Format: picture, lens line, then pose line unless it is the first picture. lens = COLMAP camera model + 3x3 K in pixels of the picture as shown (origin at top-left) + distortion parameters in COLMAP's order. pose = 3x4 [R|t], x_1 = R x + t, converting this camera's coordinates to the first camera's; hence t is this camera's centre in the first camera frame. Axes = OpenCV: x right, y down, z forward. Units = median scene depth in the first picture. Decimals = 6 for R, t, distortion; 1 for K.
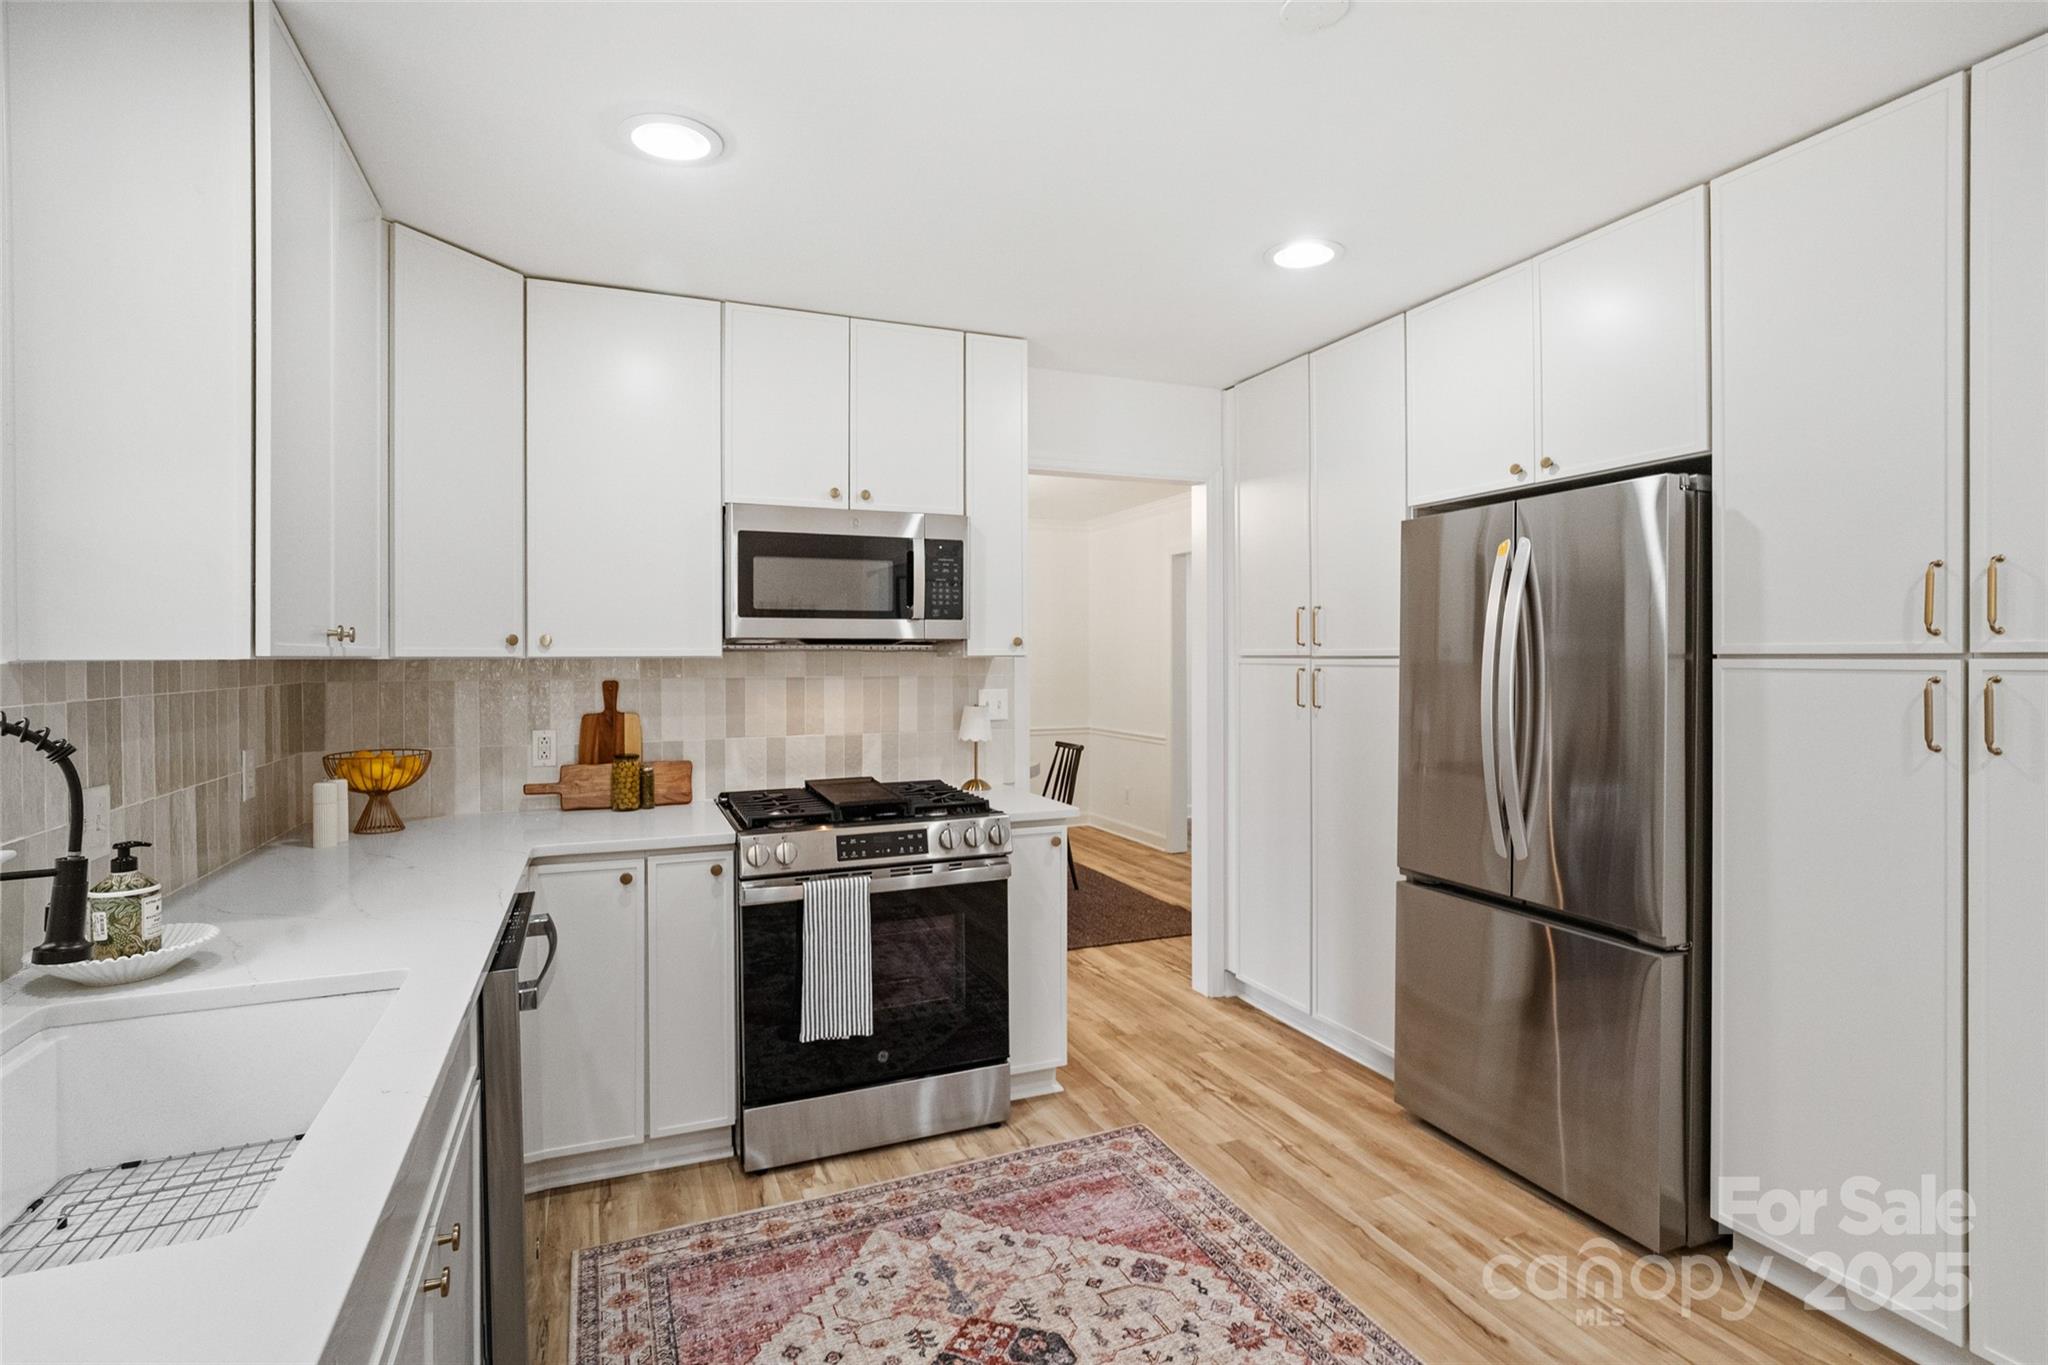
lens RADIAL K [[990.1, 0, 1027.2], [0, 990.1, 672.3], [0, 0, 1]] dist [-0.014296, 0.004442]
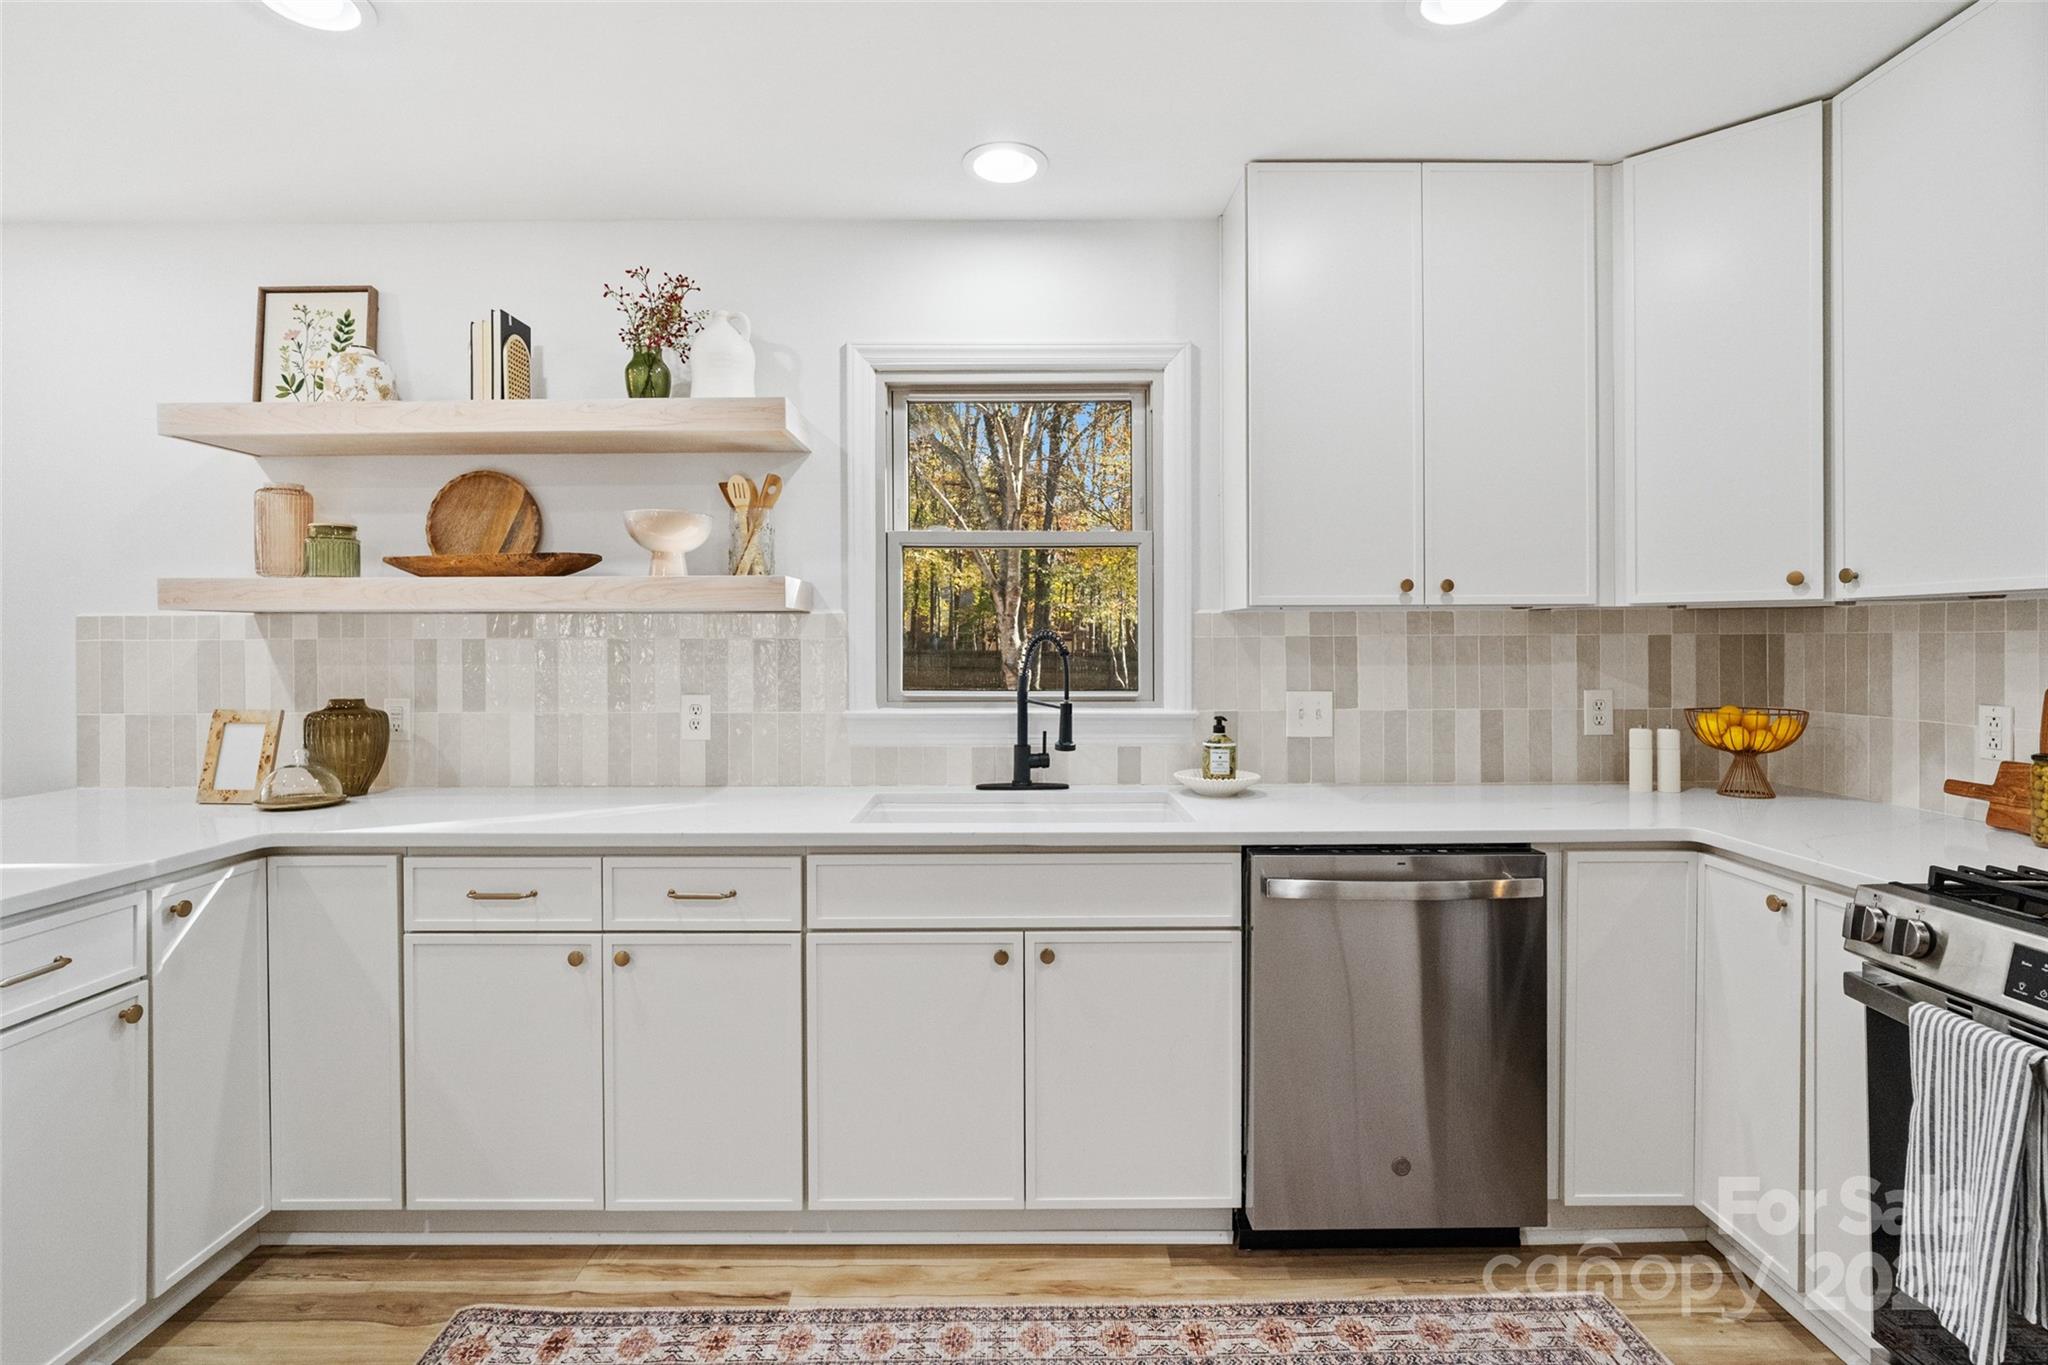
lens RADIAL K [[990.1, 0, 1029.7], [0, 990.1, 649.2], [0, 0, 1]] dist [-0.014296, 0.004442]
pose [[-0.377409, 0.012957, -0.925956, 0.391576], [-0.007584, 0.999825, 0.017082, 0.013333], [0.926016, 0.013469, -0.377245, 0.652021]]
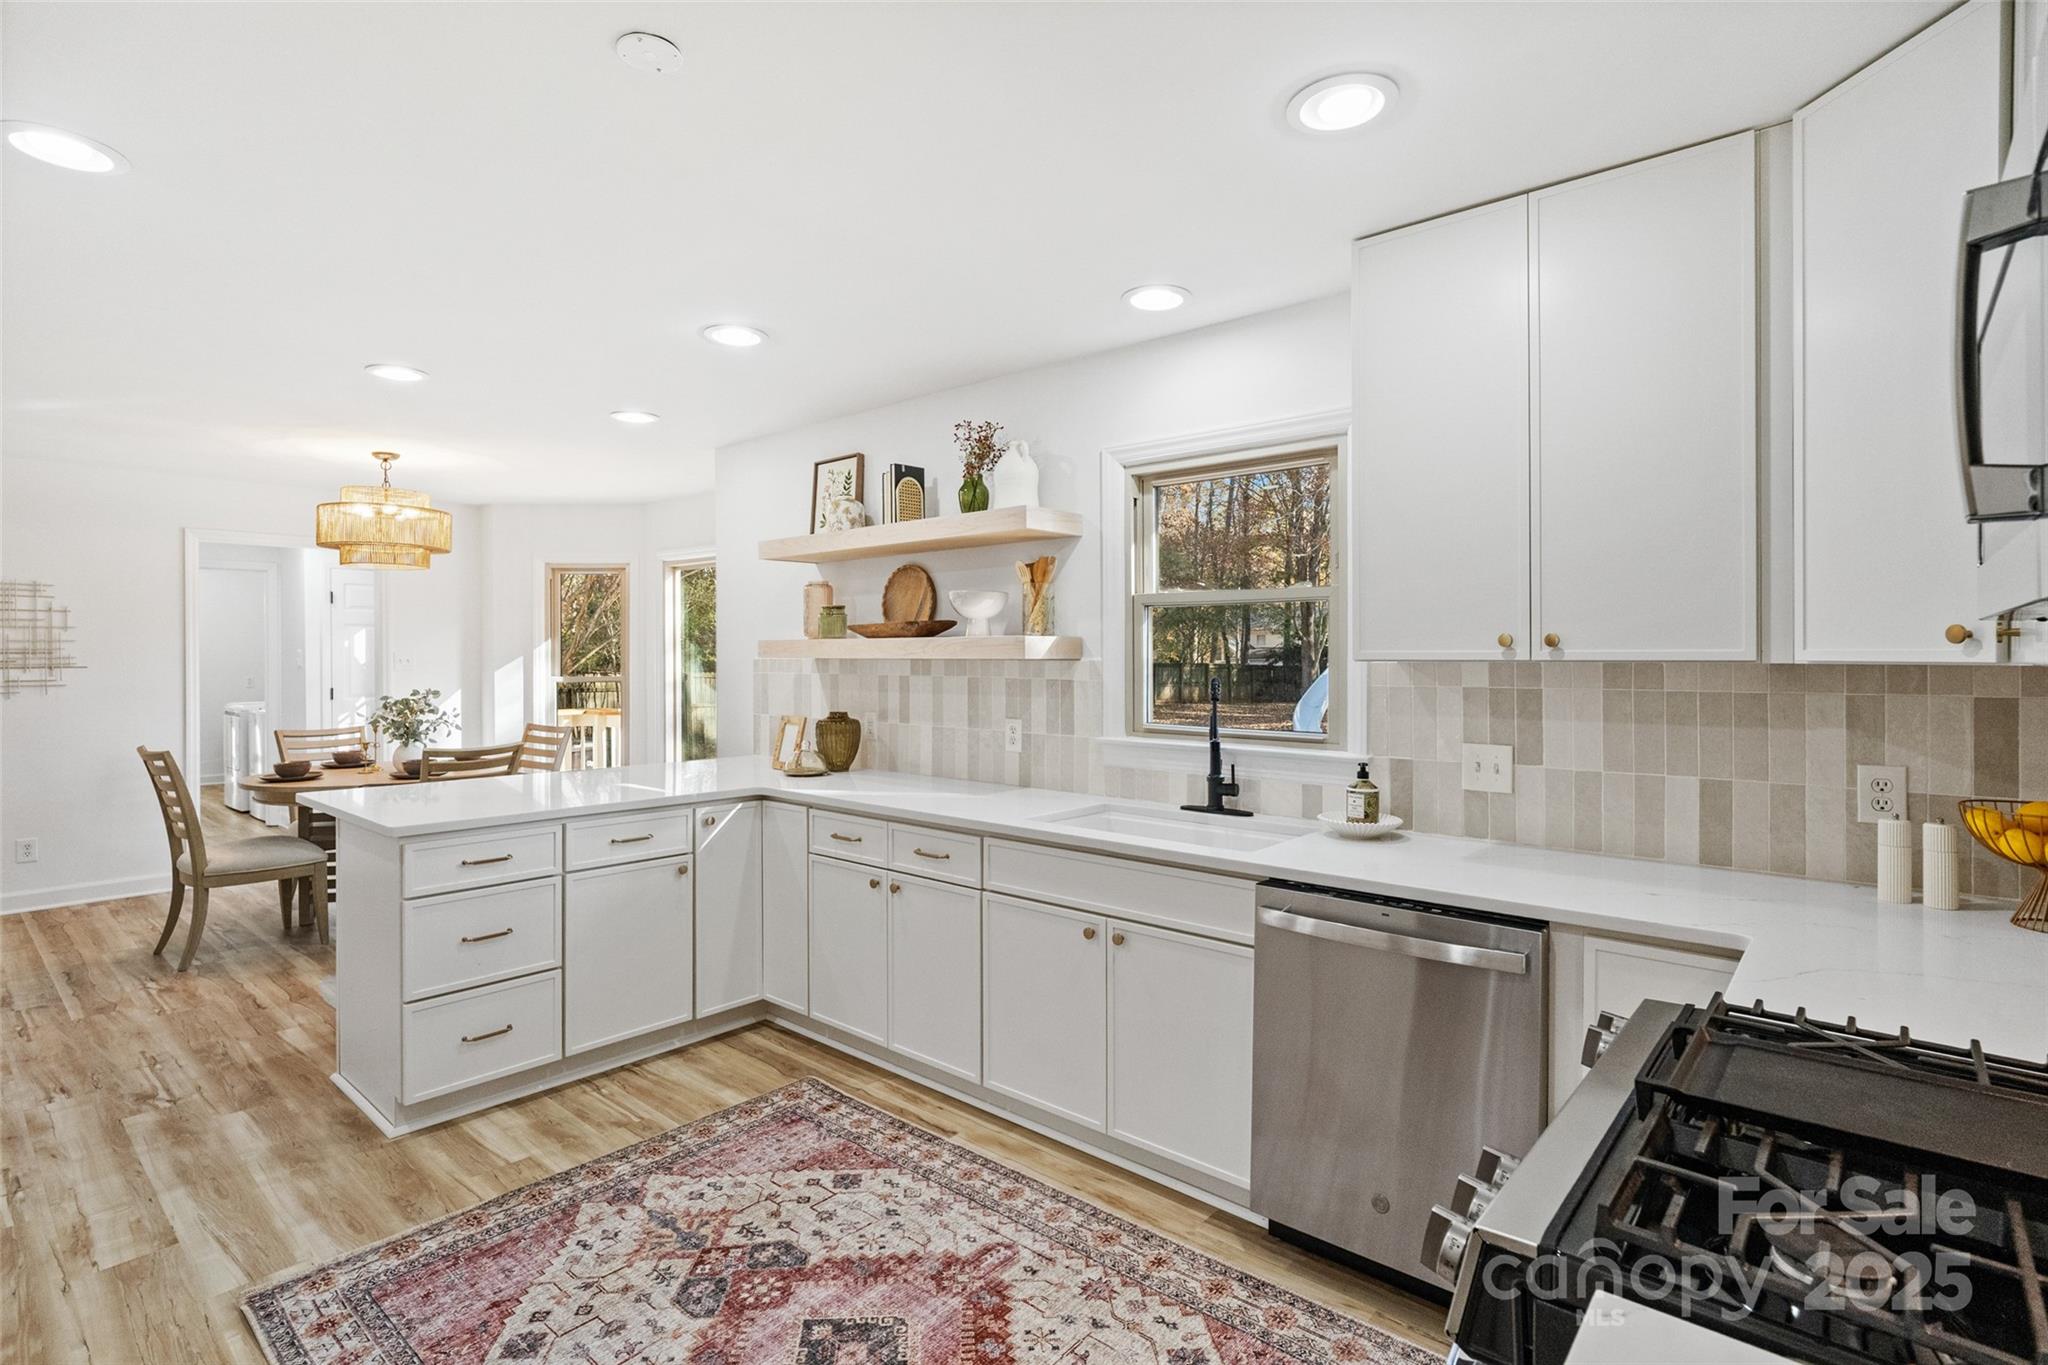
lens RADIAL K [[990.1, 0, 1011.7], [0, 990.1, 665.9], [0, 0, 1]] dist [-0.014296, 0.004442]
pose [[-0.897444, 0.007203, -0.441069, 0.225313], [-0.003366, 0.999726, 0.023176, -0.021905], [0.441115, 0.022284, -0.897174, 1.129819]]
